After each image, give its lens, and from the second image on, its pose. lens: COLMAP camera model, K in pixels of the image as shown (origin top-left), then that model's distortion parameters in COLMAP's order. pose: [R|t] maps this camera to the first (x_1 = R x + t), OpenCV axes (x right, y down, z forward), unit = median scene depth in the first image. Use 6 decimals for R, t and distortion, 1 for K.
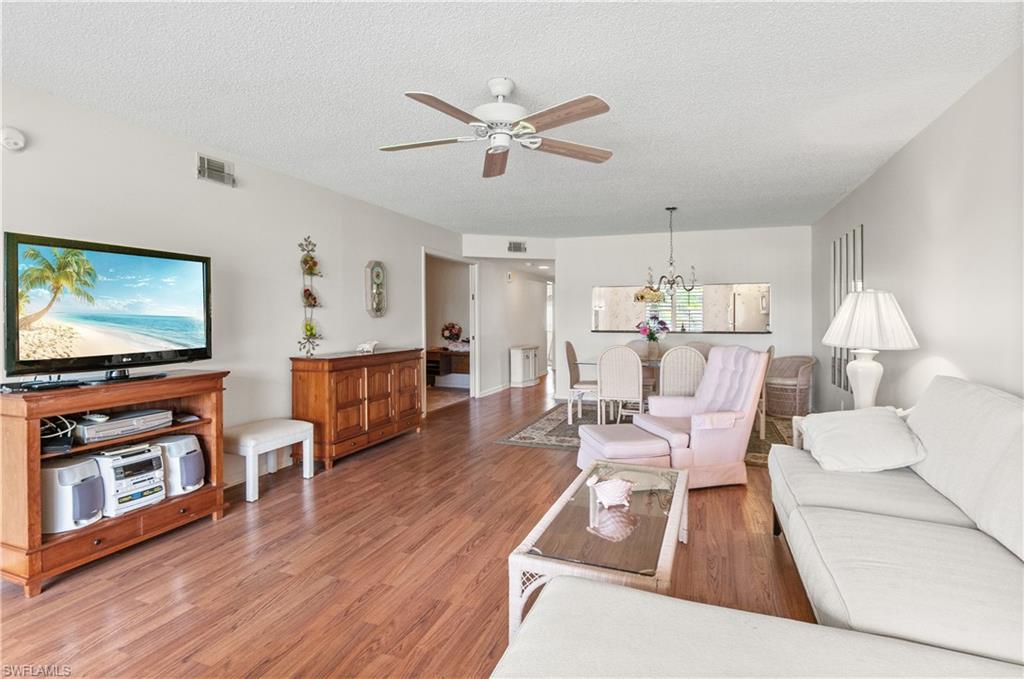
lens RADIAL K [[492.3, 0, 535.5], [0, 492.3, 318.9], [0, 0, 1]] dist [0.005765, -0.001053]
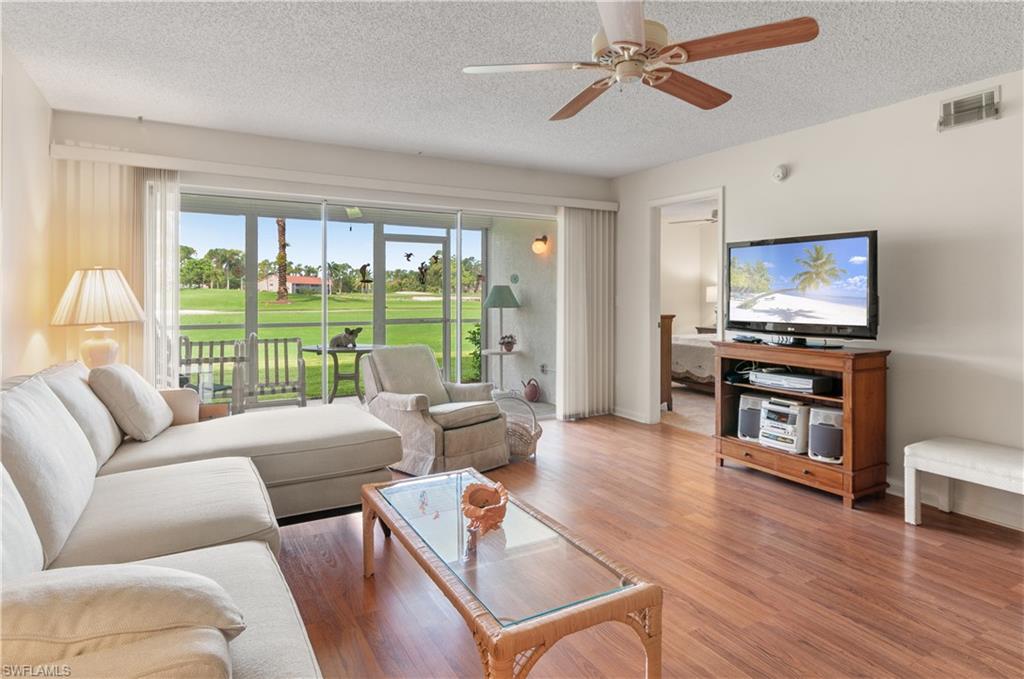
lens RADIAL K [[557.1, 0, 484.0], [0, 557.1, 294.9], [0, 0, 1]] dist [-0.007720, -0.000147]
pose [[-0.676659, 0.002380, -0.736293, 0.654682], [-0.004599, 0.999962, 0.007459, -0.008568], [0.736282, 0.008433, -0.676622, 1.271245]]
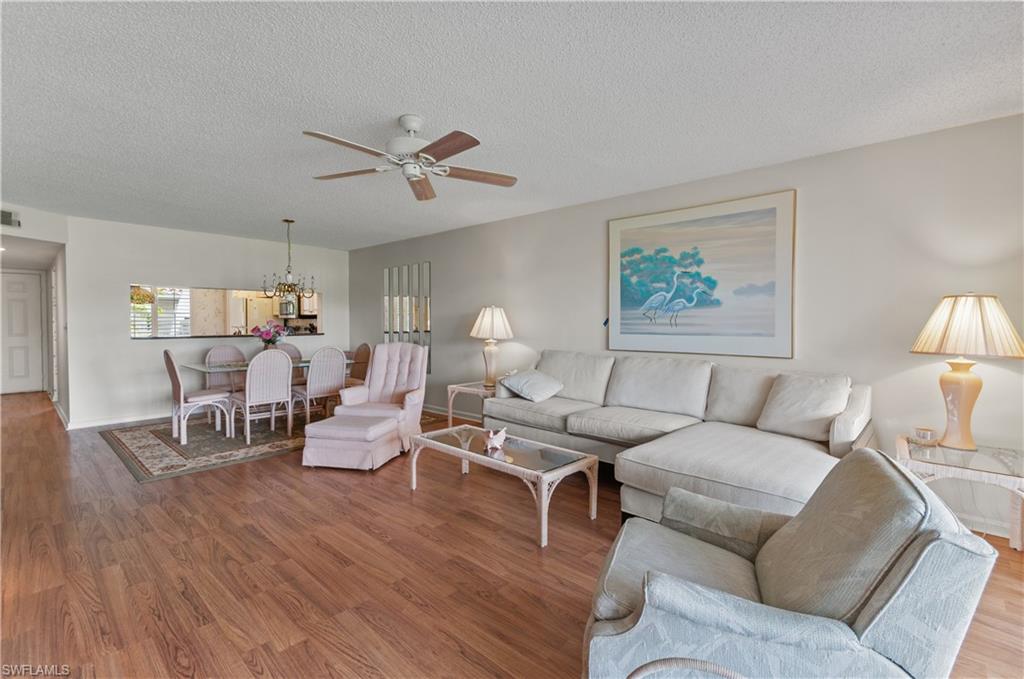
lens RADIAL K [[448.8, 0, 495.4], [0, 448.8, 328.9], [0, 0, 1]] dist [0.007644, -0.009166]
pose [[0.416141, -0.018810, 0.909106, -0.848674], [0.003244, 0.999810, 0.019201, -0.007063], [-0.909294, -0.005041, 0.416123, 0.336833]]
